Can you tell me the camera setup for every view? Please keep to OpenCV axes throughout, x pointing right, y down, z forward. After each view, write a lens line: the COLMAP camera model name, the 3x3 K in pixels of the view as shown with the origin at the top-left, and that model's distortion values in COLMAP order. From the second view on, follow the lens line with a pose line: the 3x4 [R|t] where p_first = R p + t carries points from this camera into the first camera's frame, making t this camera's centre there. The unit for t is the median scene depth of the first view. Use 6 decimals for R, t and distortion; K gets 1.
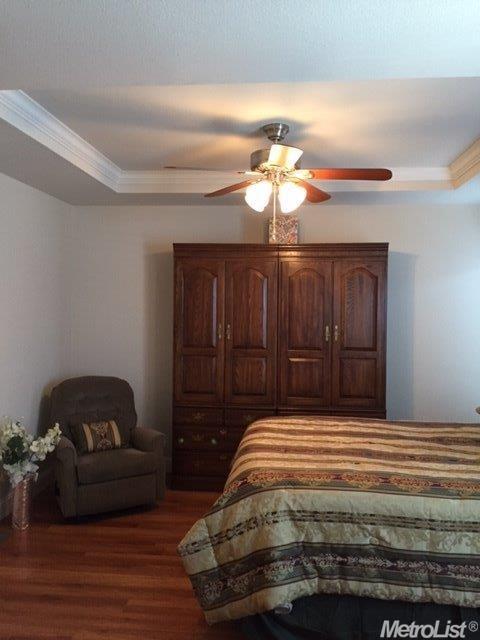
lens RADIAL K [[557.0, 0, 239.1], [0, 557.0, 319.2], [0, 0, 1]] dist [0.066884, -0.050437]
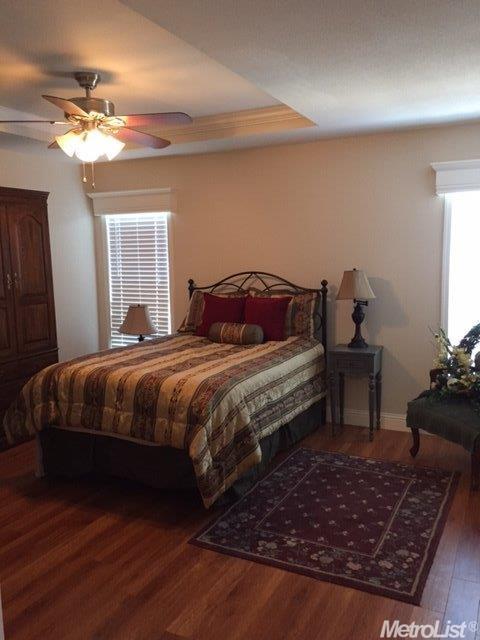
lens RADIAL K [[557.0, 0, 239.0], [0, 557.0, 320.1], [0, 0, 1]] dist [0.066884, -0.050437]
pose [[0.362492, -0.139643, 0.921466, -0.827760], [0.051494, 0.990202, 0.129802, -0.020144], [-0.930563, 0.000398, 0.366131, 0.364145]]
